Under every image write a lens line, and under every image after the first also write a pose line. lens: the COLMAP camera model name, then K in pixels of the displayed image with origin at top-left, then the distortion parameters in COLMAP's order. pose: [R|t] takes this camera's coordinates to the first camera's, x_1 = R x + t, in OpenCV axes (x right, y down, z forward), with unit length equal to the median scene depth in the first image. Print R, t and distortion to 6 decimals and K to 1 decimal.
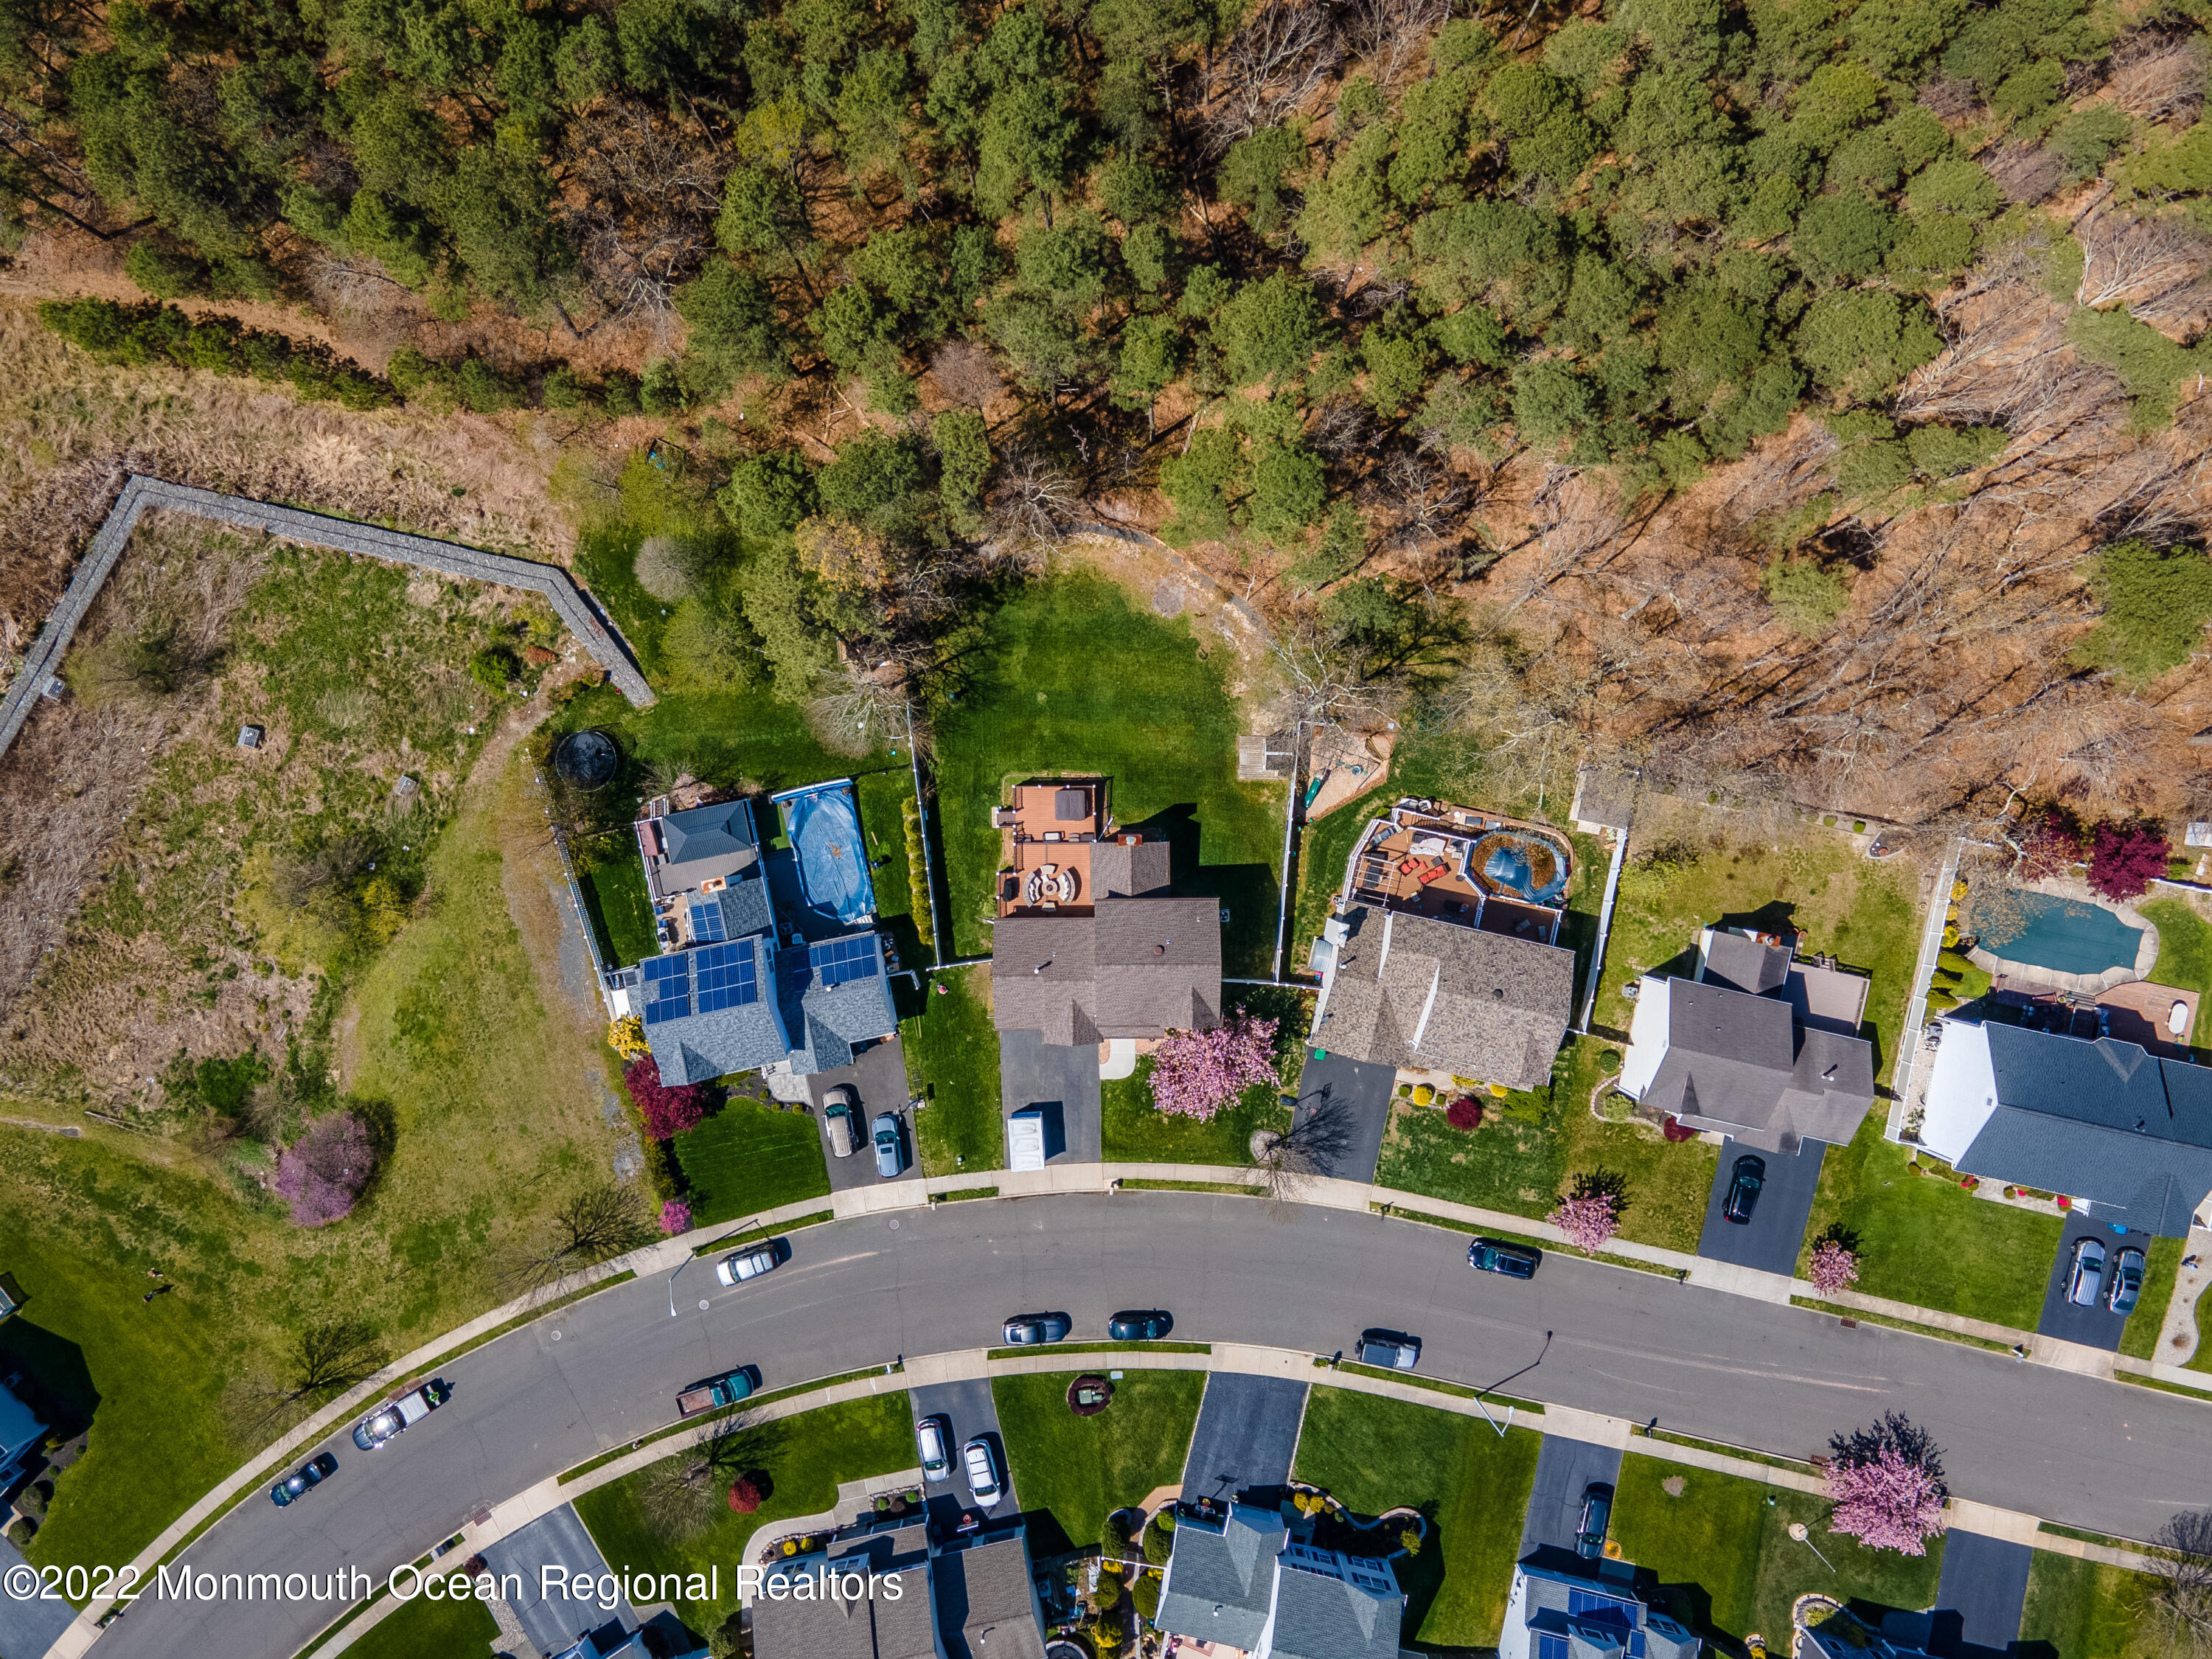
lens RADIAL K [[1642.5, 0, 1106.0], [0, 1642.5, 829.5], [0, 0, 1]] dist [0.004268, 0.073907]
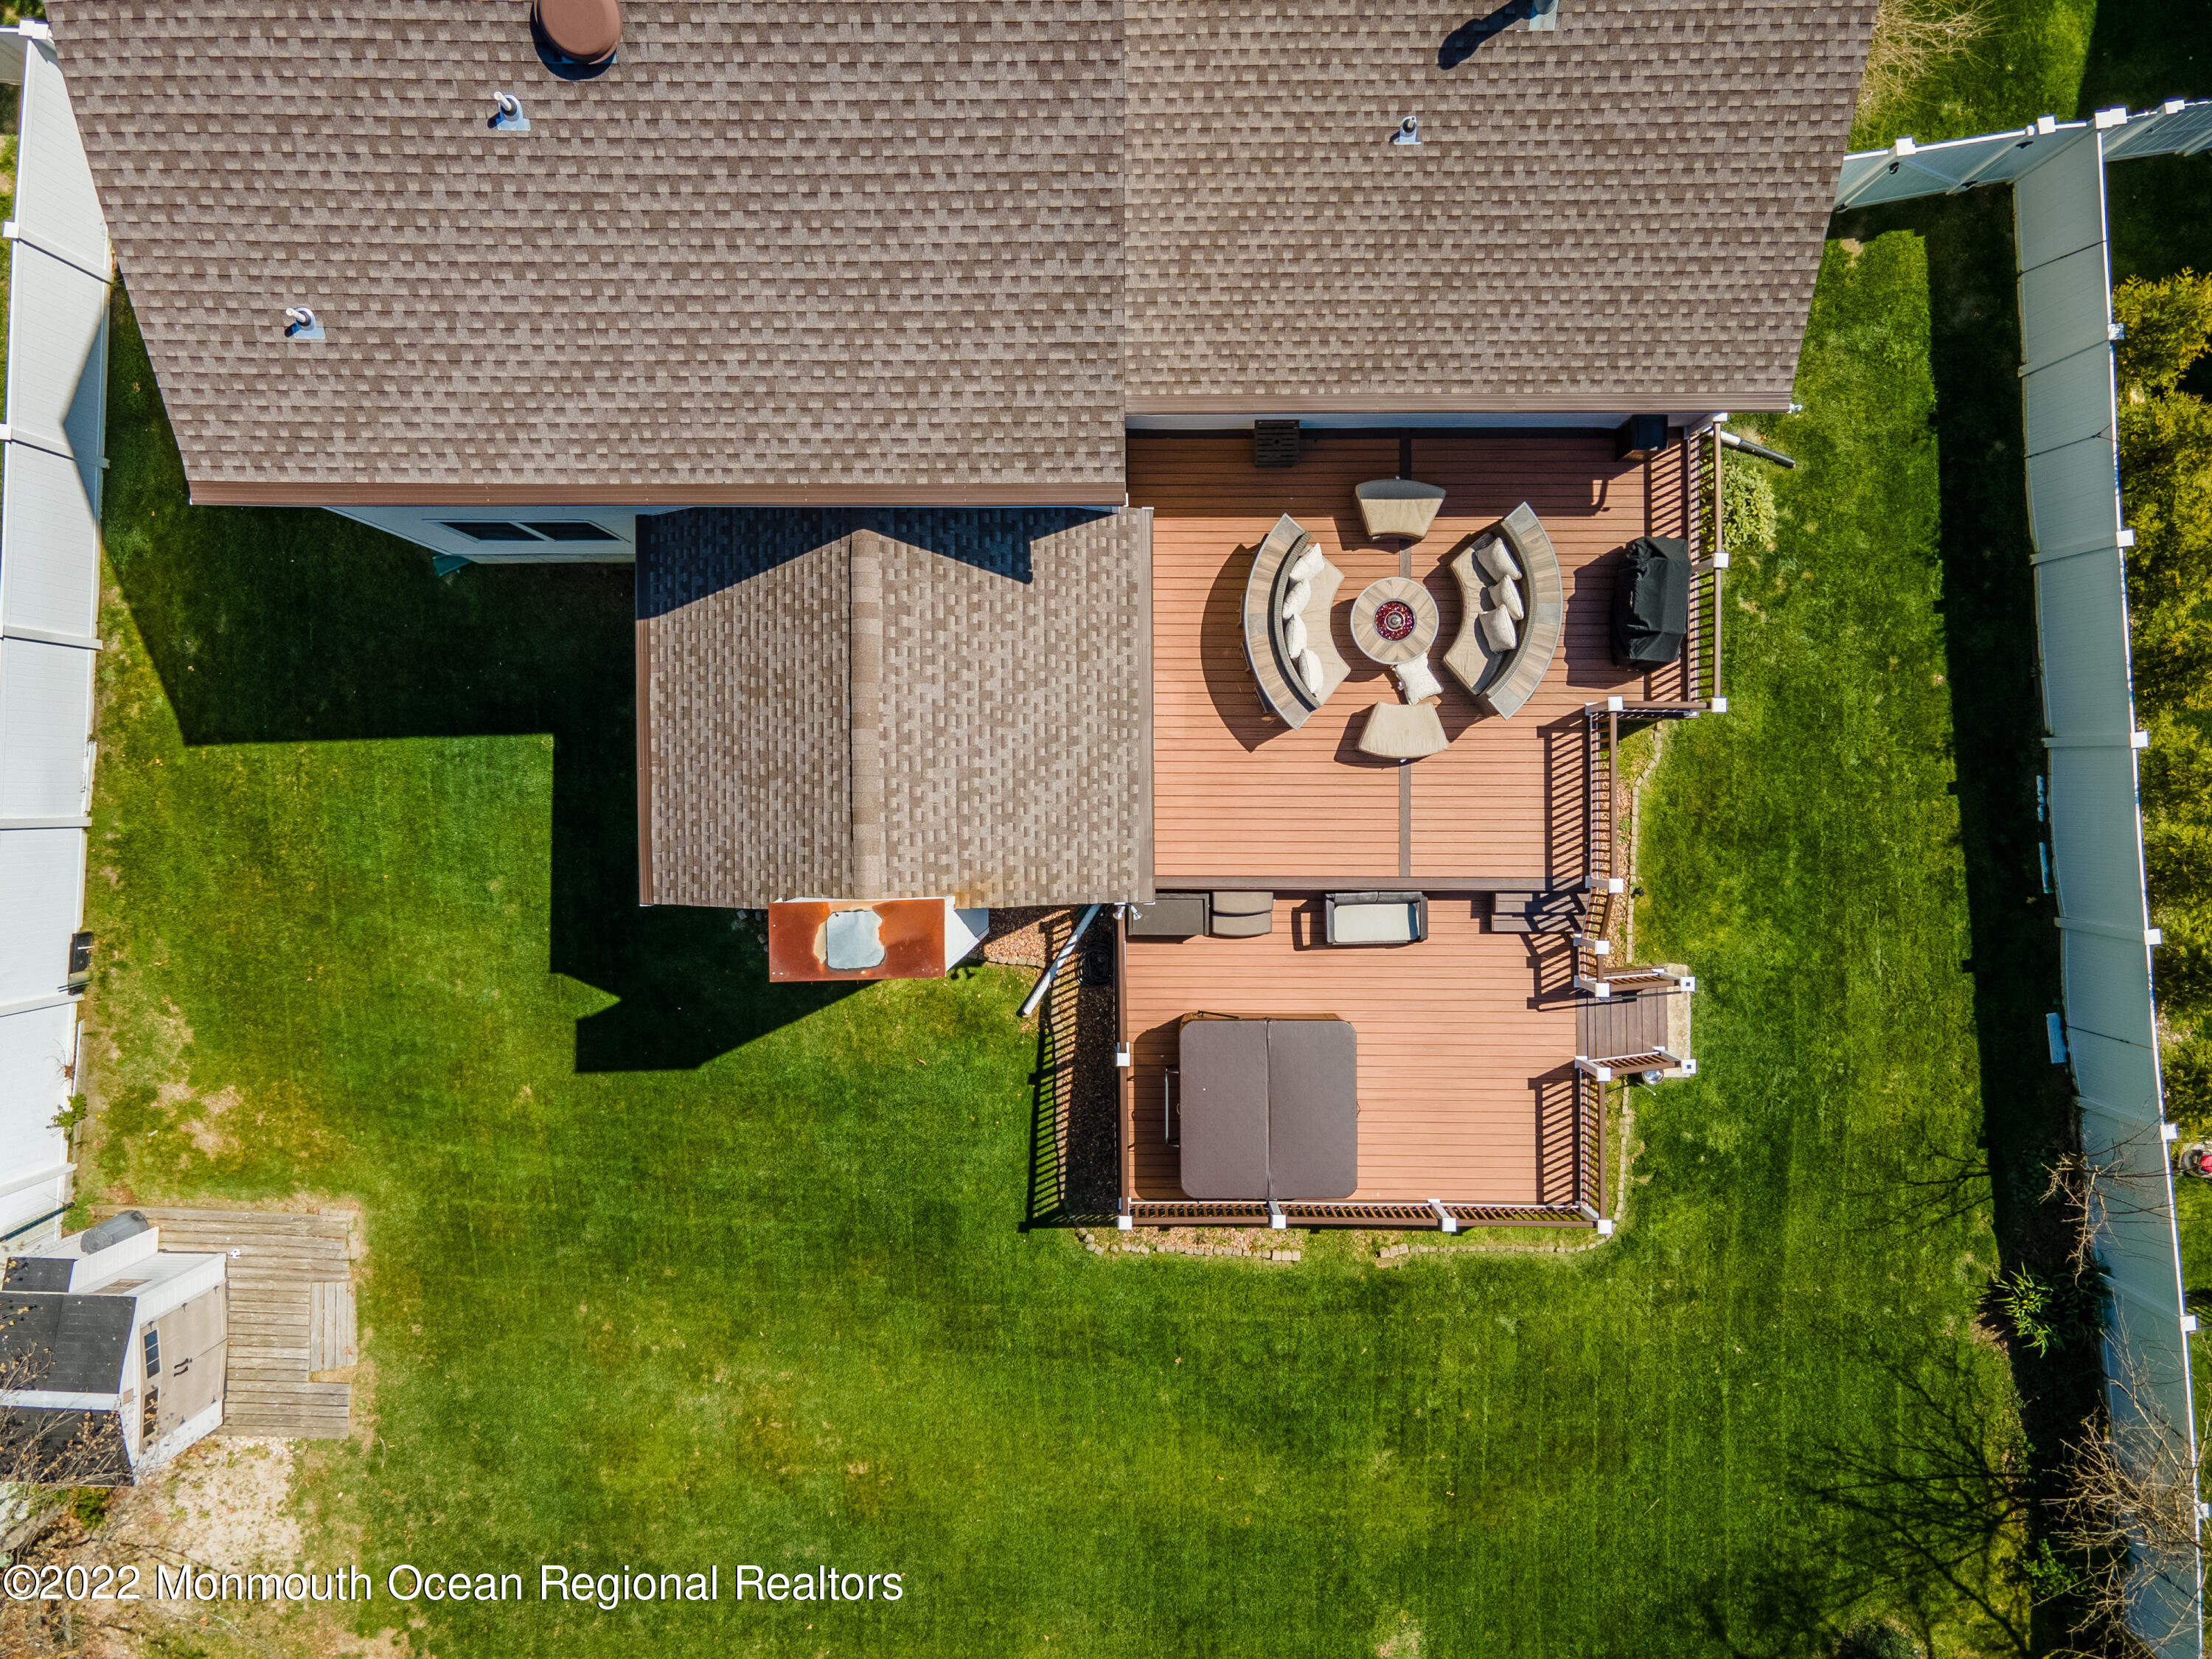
lens RADIAL K [[1642.5, 0, 1106.0], [0, 1642.5, 829.5], [0, 0, 1]] dist [0.004268, 0.073907]
pose [[-0.999993, -0.003701, 0.000976, -0.005136], [0.003674, -0.999652, -0.026105, 0.018355], [0.001072, -0.026101, 0.999659, 0.821782]]
